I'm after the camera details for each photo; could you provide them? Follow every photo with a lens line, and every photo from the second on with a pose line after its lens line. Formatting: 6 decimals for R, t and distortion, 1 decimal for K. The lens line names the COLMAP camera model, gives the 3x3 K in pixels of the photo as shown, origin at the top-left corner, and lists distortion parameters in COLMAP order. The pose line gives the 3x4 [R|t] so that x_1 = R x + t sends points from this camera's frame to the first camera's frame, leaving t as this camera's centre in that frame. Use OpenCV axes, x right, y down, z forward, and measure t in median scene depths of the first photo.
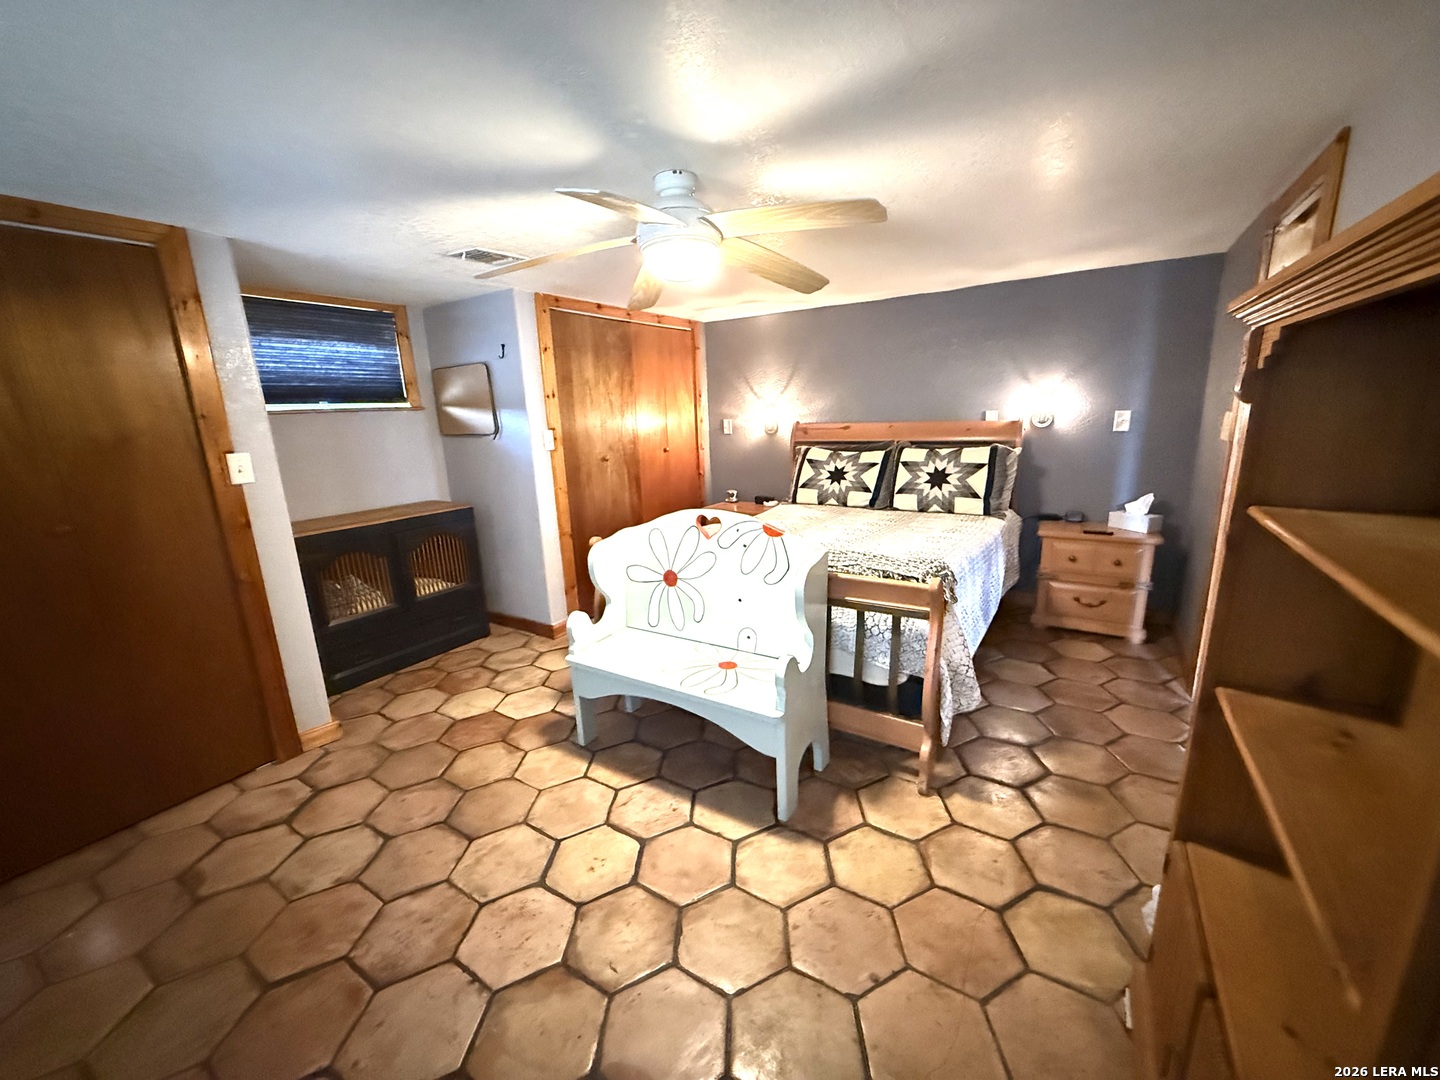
lens RADIAL K [[573.5, 0, 714.8], [0, 573.5, 541.1], [0, 0, 1]] dist [0.001373, -0.000166]
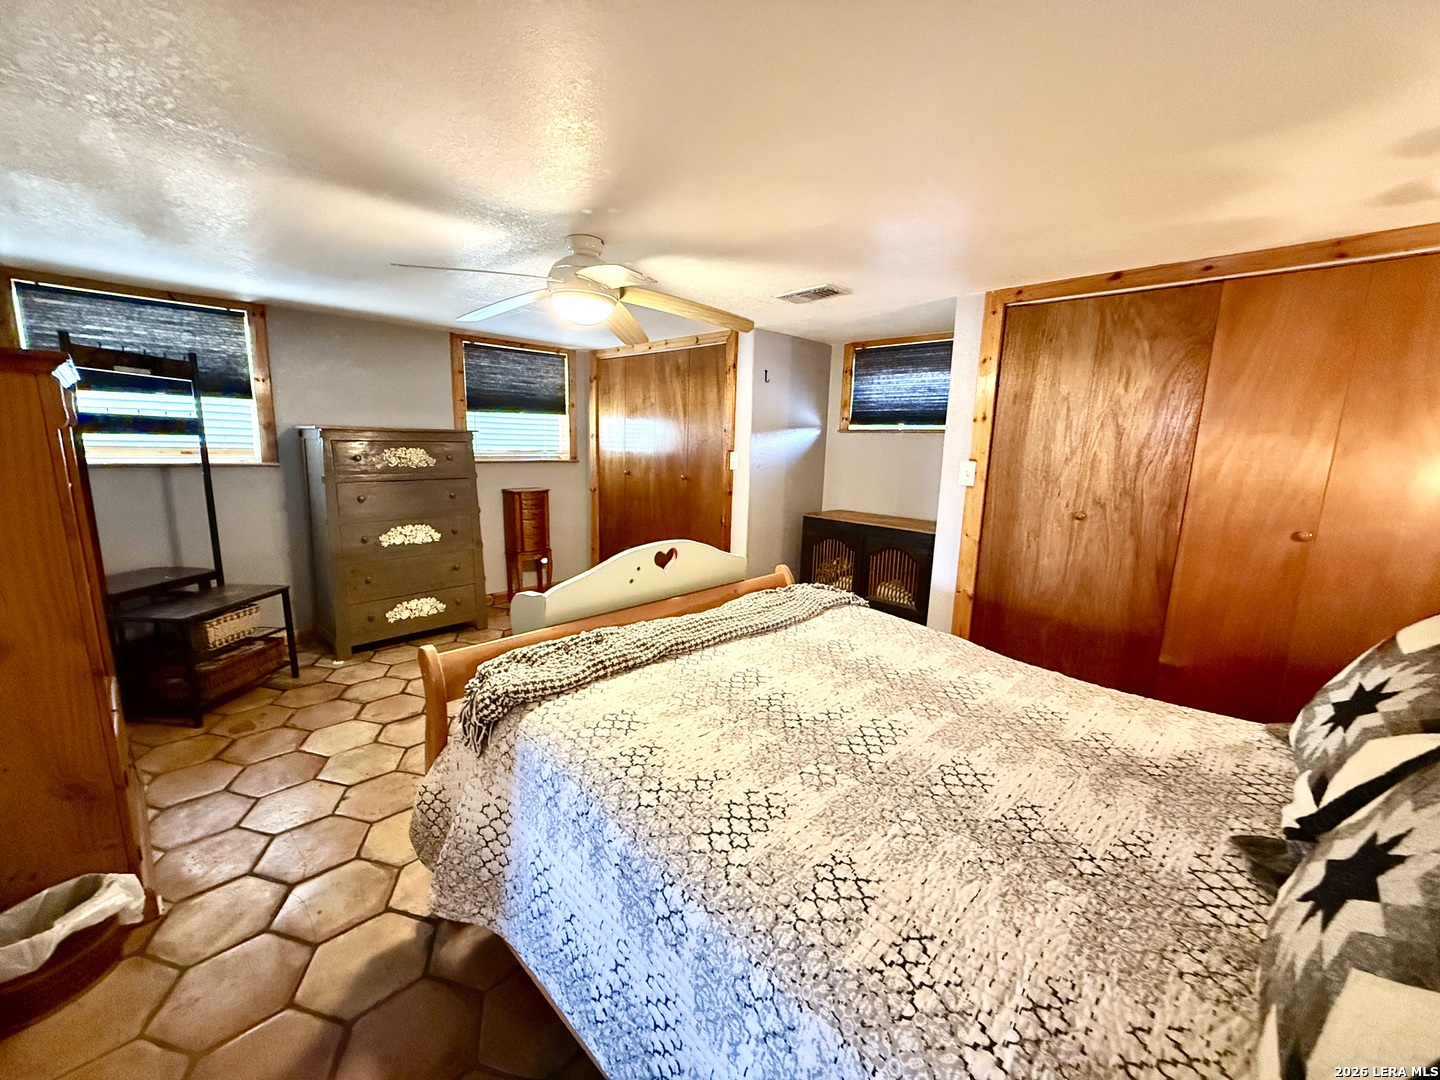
lens RADIAL K [[573.5, 0, 714.8], [0, 573.5, 541.1], [0, 0, 1]] dist [0.001373, -0.000166]
pose [[-0.194532, 0.208459, -0.958490, 0.620372], [-0.237124, 0.938181, 0.252168, -0.222687], [0.951803, 0.276336, -0.133075, 0.856426]]
